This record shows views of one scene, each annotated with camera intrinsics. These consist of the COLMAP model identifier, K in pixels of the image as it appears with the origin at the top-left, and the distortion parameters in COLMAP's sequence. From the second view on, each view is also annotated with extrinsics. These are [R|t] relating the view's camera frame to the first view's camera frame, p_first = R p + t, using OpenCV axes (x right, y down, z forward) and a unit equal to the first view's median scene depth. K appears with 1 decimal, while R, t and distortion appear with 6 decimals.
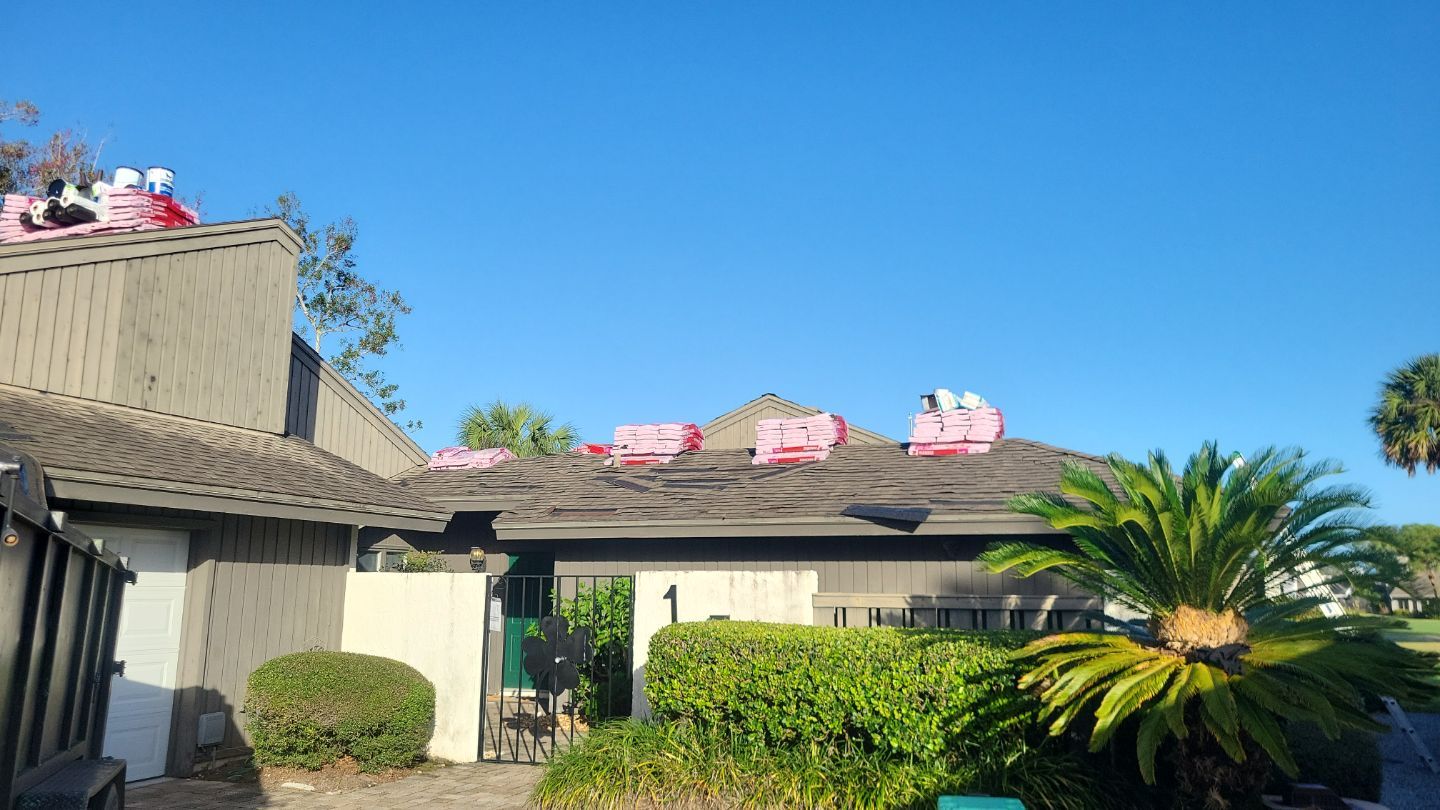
lens RADIAL K [[1069.4, 0, 697.7], [0, 1069.4, 408.2], [0, 0, 1]] dist [0.035436, -0.000347]
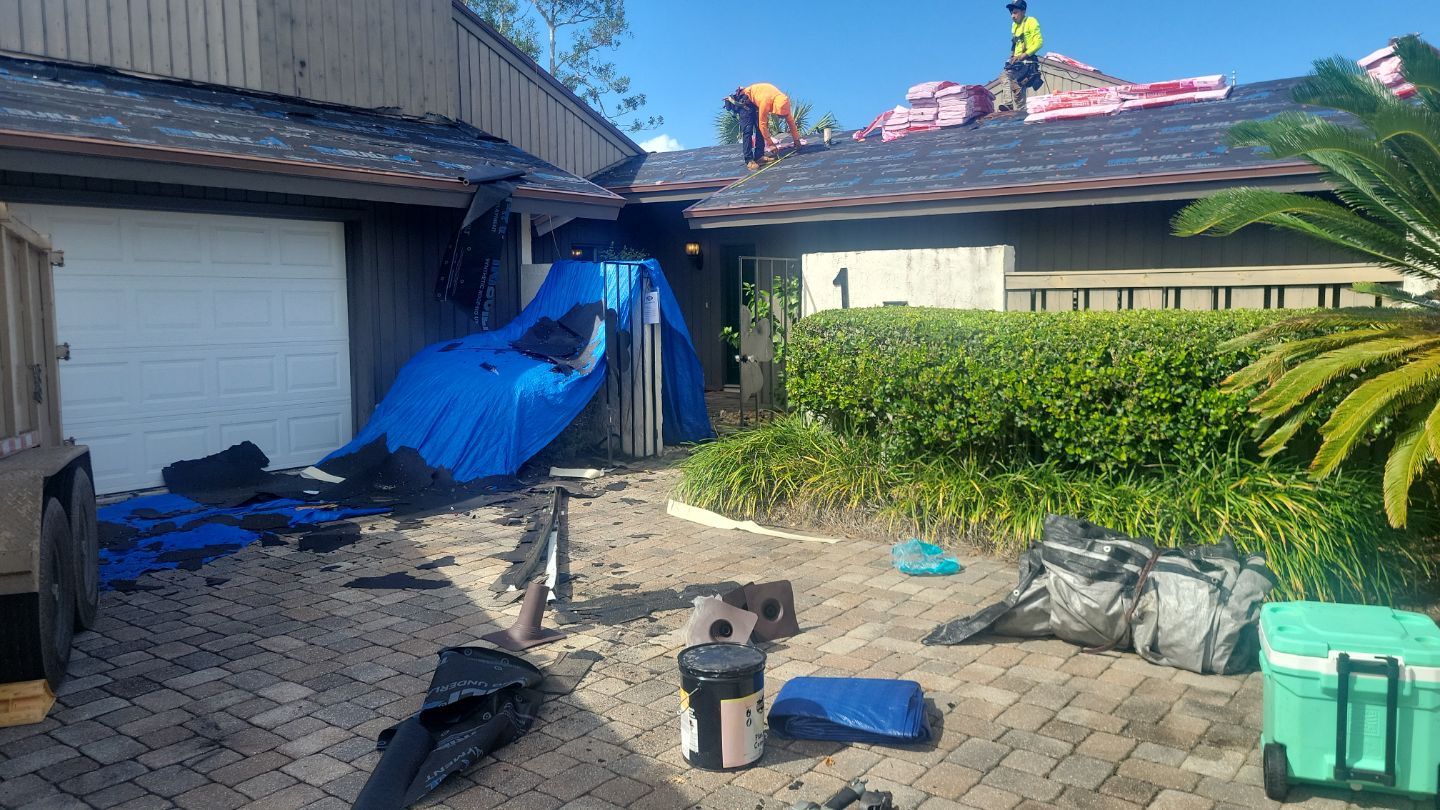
lens RADIAL K [[1067.1, 0, 702.1], [0, 1067.1, 389.6], [0, 0, 1]] dist [0.029461, -0.001160]
pose [[0.963619, 0.008177, -0.267155, 0.093702], [0.060206, 0.967204, 0.246764, 0.039526], [0.260411, -0.253871, 0.931523, 0.141930]]
